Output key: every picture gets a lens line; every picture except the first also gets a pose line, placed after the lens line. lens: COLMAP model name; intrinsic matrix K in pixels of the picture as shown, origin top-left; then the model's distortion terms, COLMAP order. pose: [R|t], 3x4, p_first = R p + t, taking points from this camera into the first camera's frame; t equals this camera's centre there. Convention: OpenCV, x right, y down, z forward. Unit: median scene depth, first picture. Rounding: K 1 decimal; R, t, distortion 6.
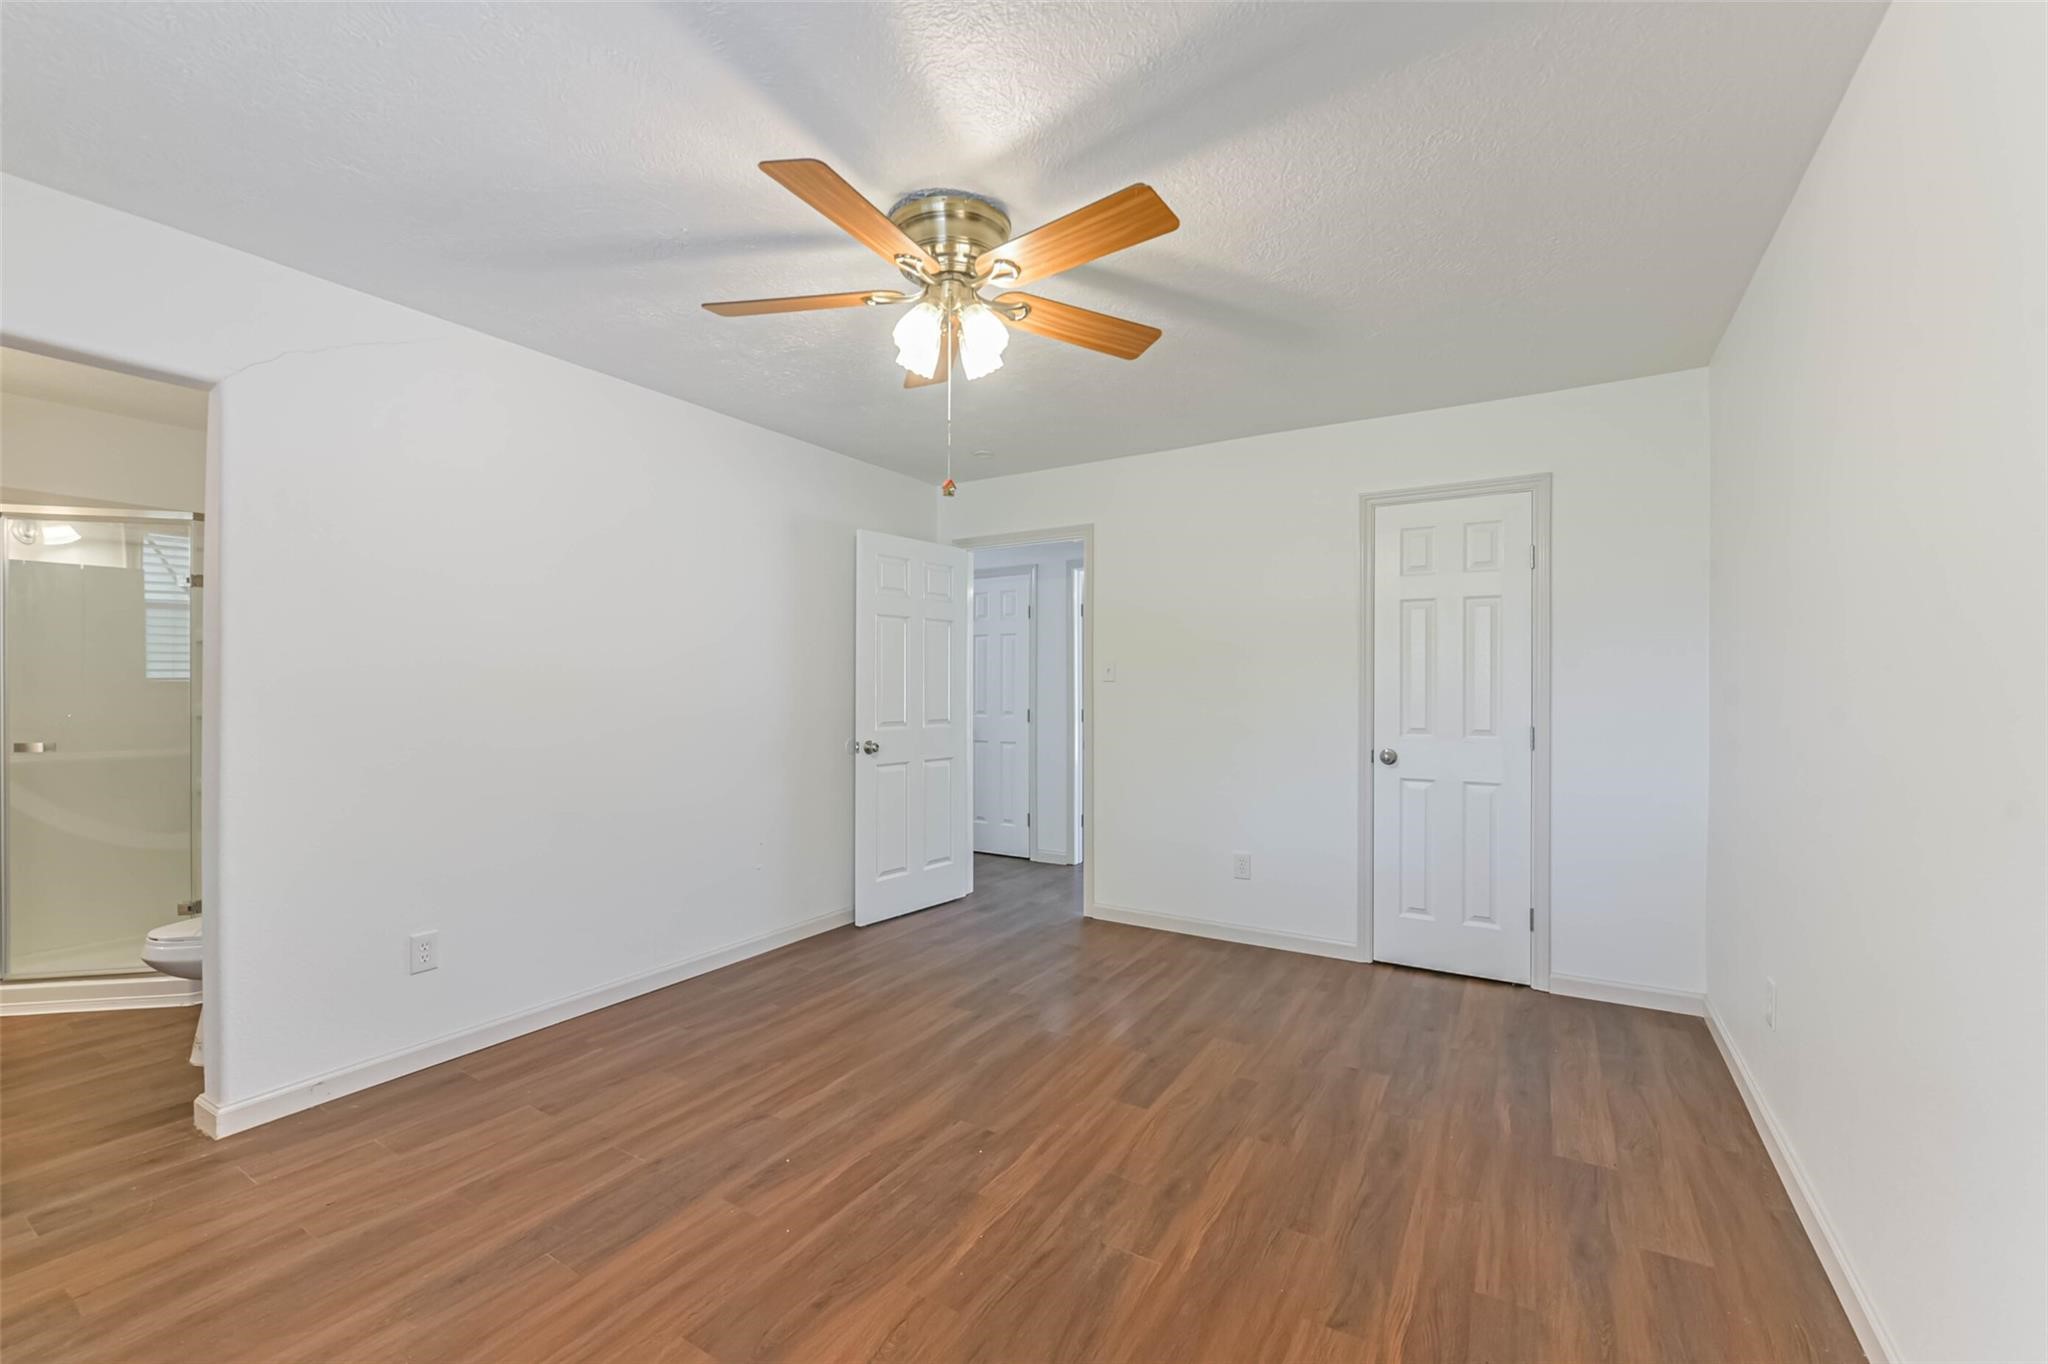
lens RADIAL K [[843.3, 0, 1024.0], [0, 843.3, 682.0], [0, 0, 1]] dist [-0.001587, -0.000276]
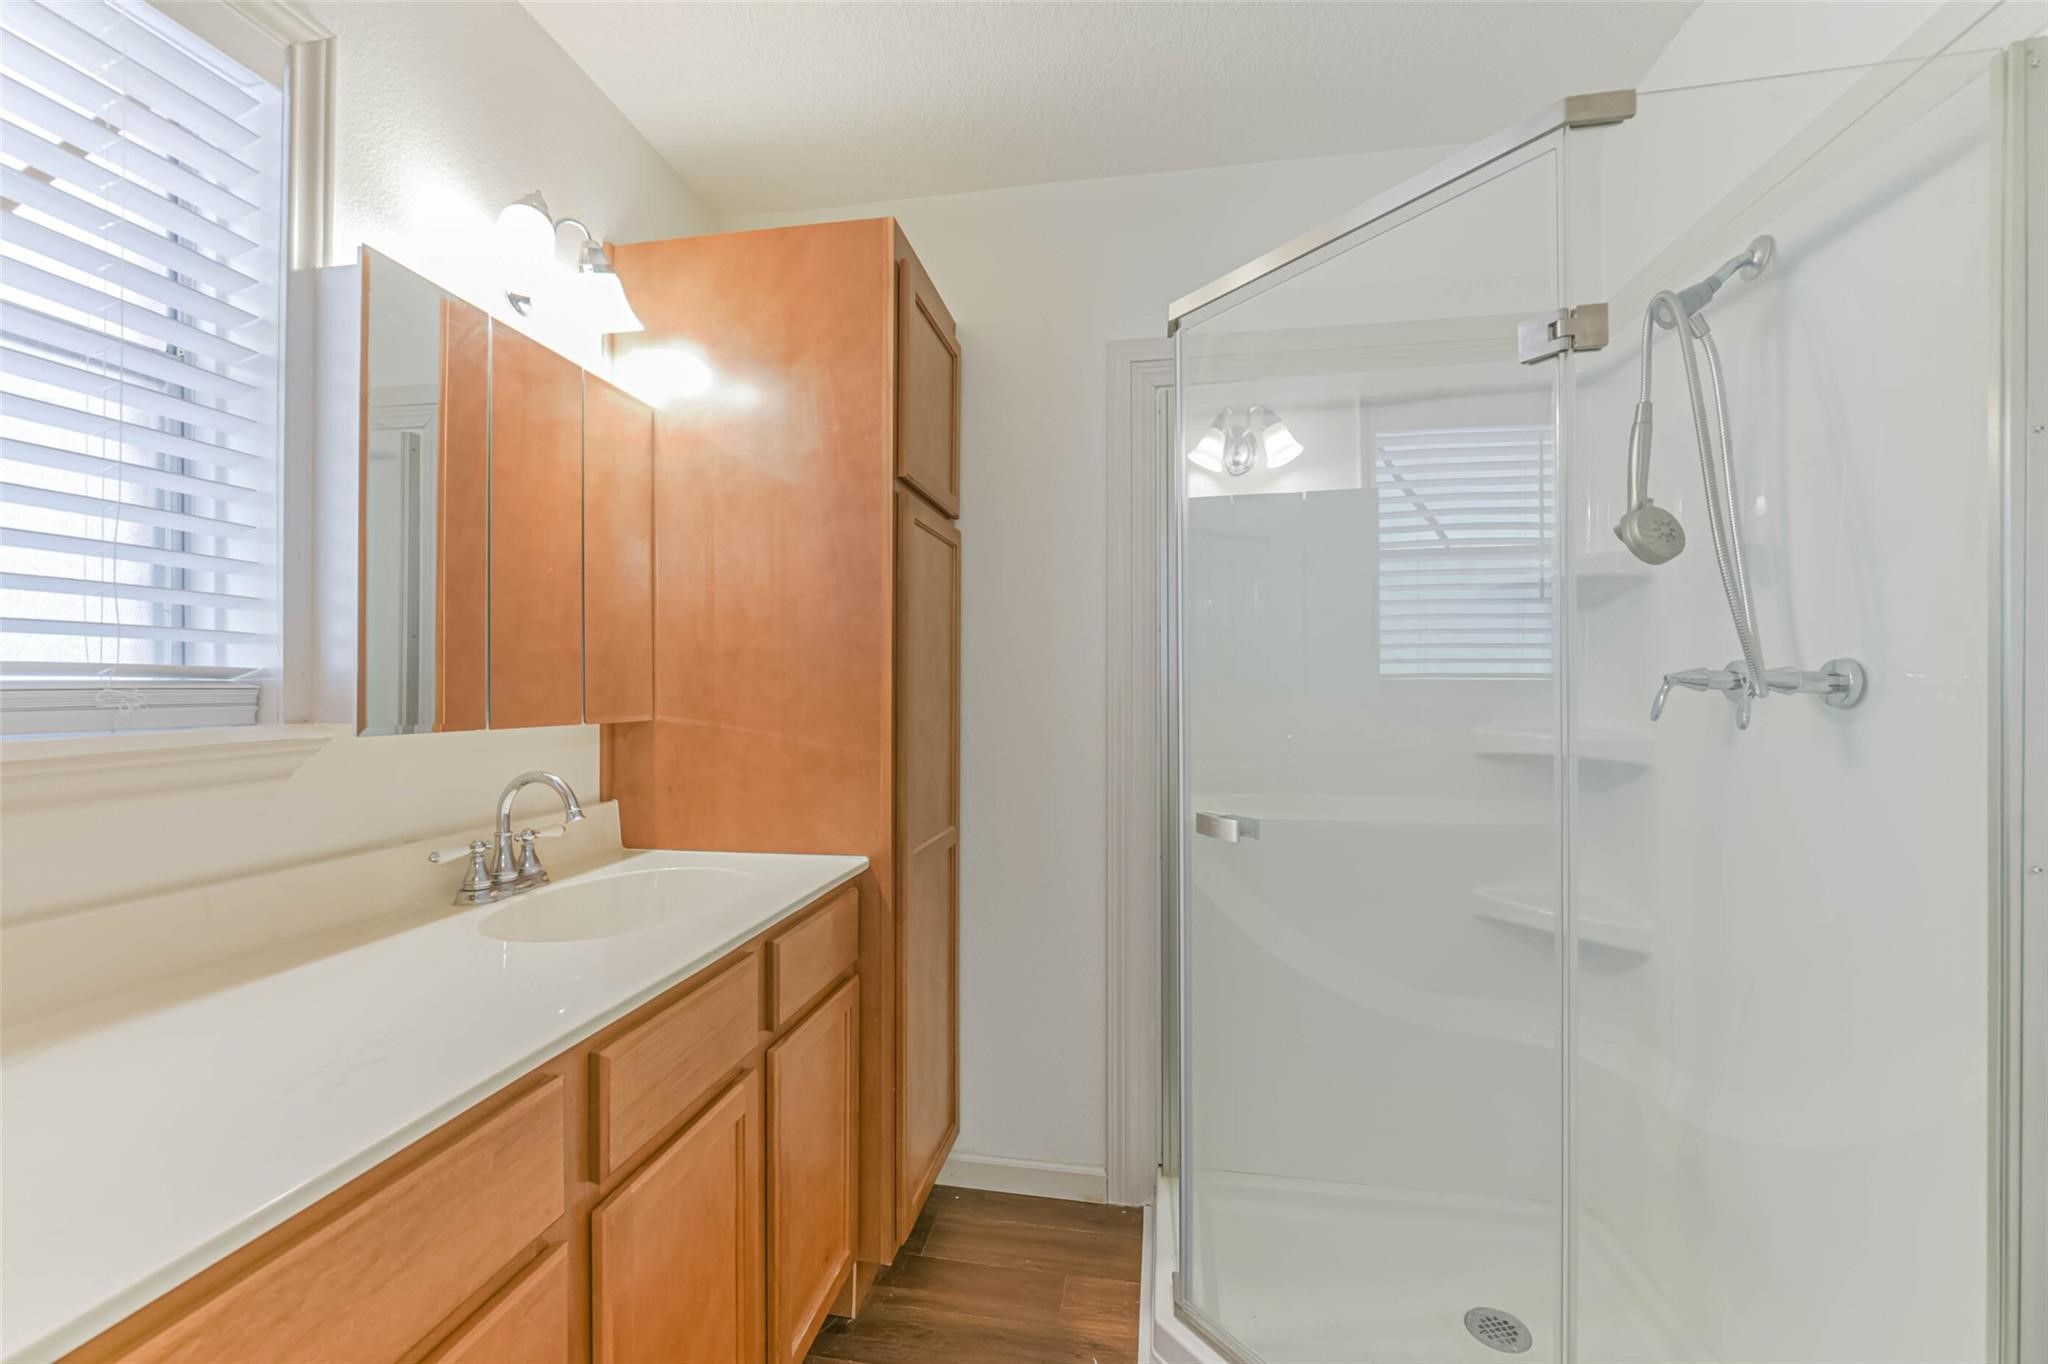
lens RADIAL K [[804.6, 0, 1024.0], [0, 804.6, 682.0], [0, 0, 1]] dist [-0.021009, 0.000072]
pose [[0.378198, 0.005291, -0.925710, -0.608142], [-0.003928, 0.999984, 0.004111, -0.000202], [0.925716, 0.002082, 0.378212, 0.546127]]
